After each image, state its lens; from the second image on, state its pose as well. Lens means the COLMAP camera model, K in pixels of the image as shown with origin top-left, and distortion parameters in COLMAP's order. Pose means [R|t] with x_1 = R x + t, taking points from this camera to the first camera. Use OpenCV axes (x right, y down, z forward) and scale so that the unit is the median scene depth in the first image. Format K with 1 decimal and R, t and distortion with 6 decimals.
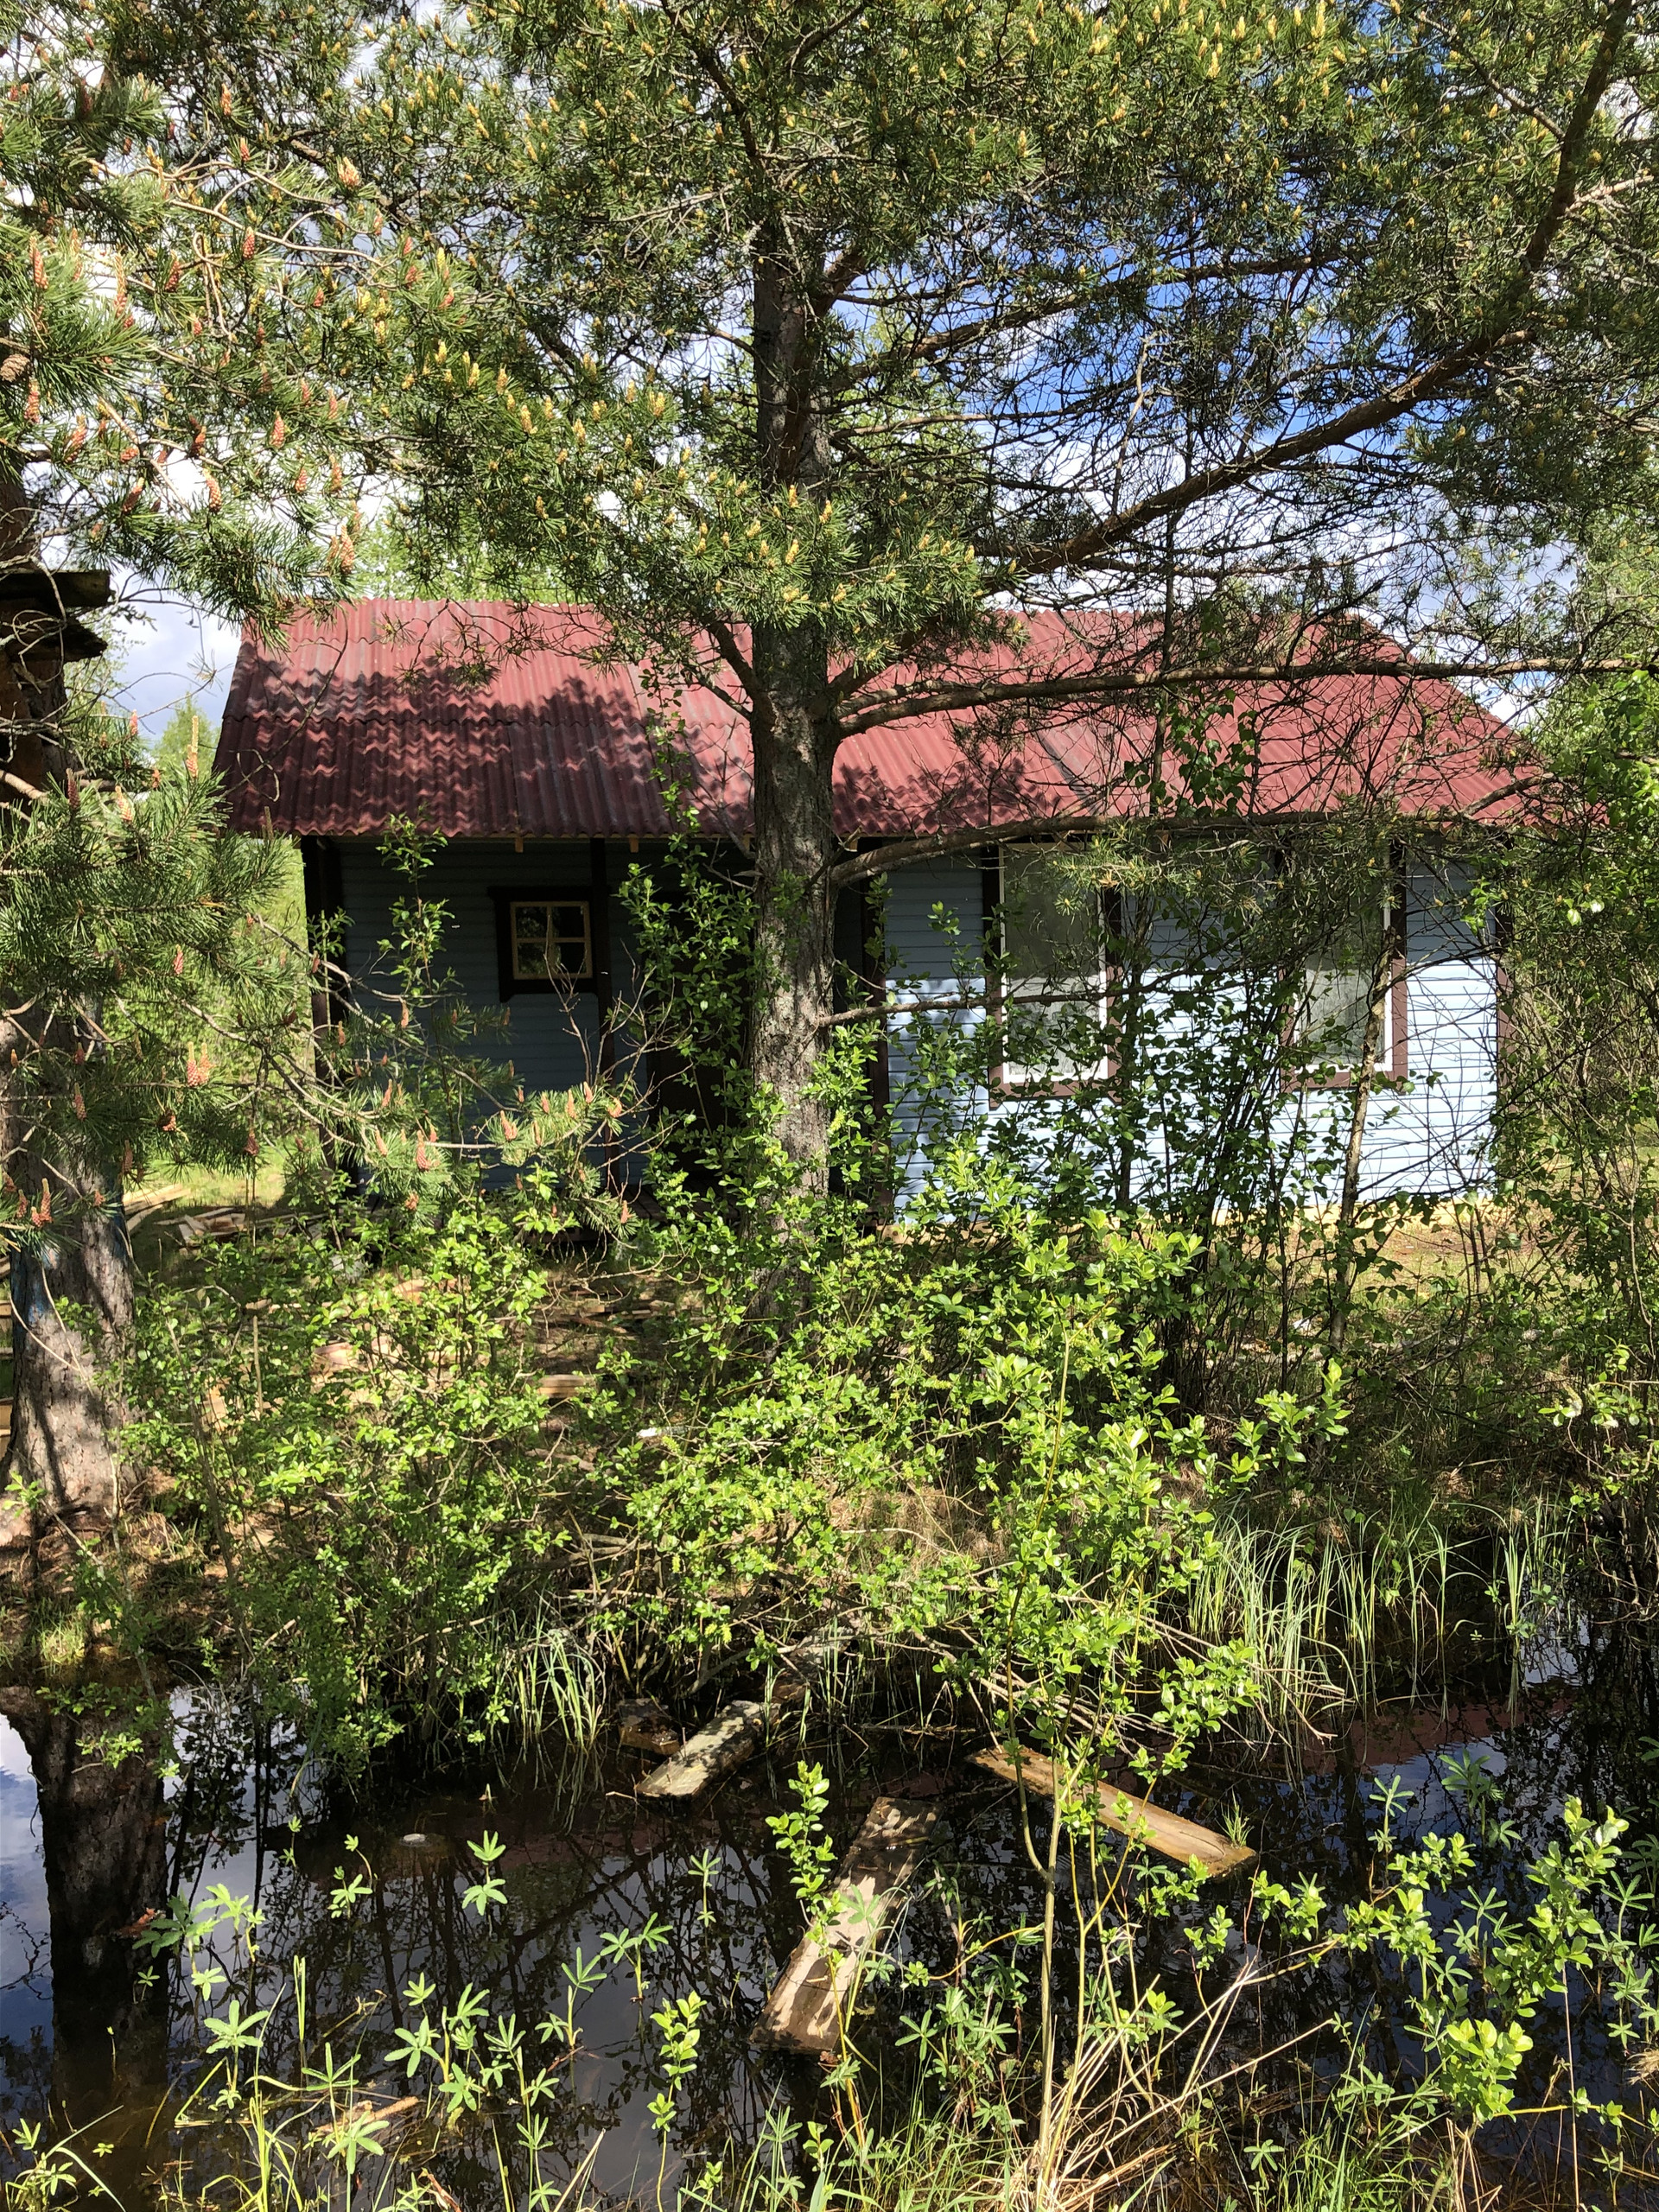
lens RADIAL K [[1794.8, 0, 829.5], [0, 1794.8, 1106.0], [0, 0, 1]] dist [0.153140, -0.612037]
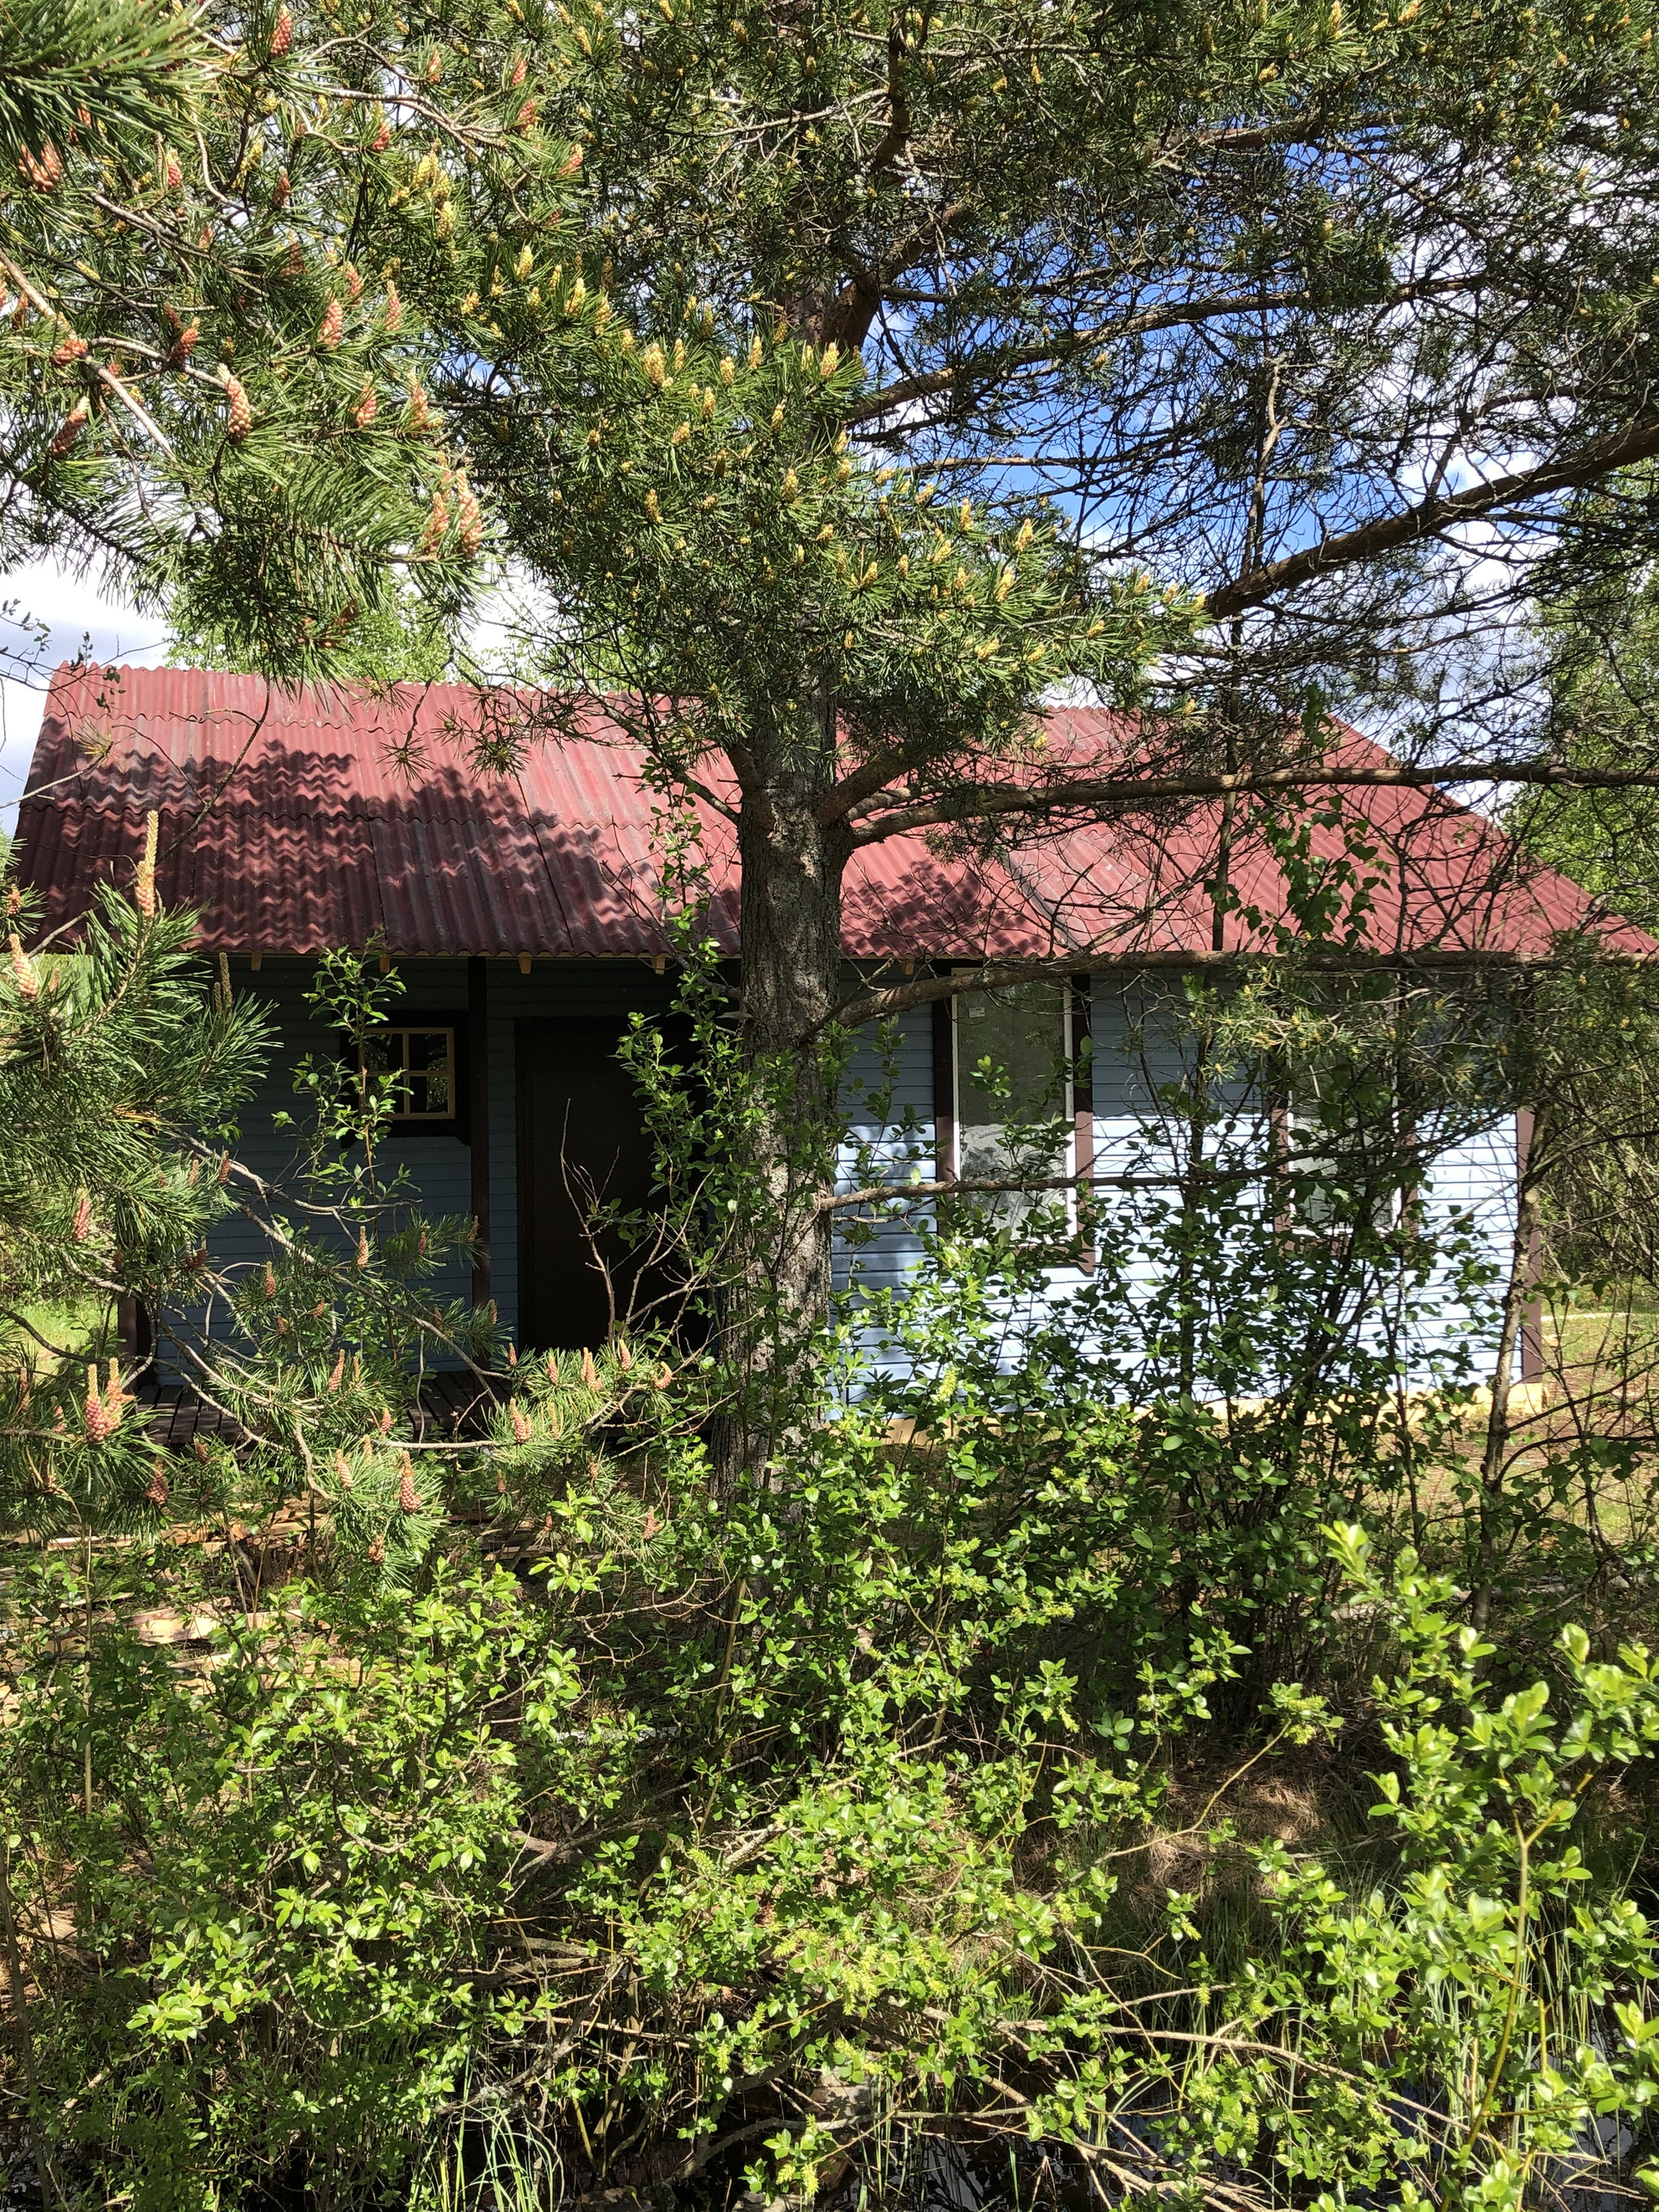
lens RADIAL K [[2020.8, 0, 828.3], [0, 2020.8, 1018.1], [0, 0, 1]] dist [0.012027, -0.011179]
pose [[0.997062, 0.012166, 0.075625, -0.085769], [-0.003539, 0.993569, -0.113175, -0.036629], [-0.076515, 0.112575, 0.990693, 0.164959]]
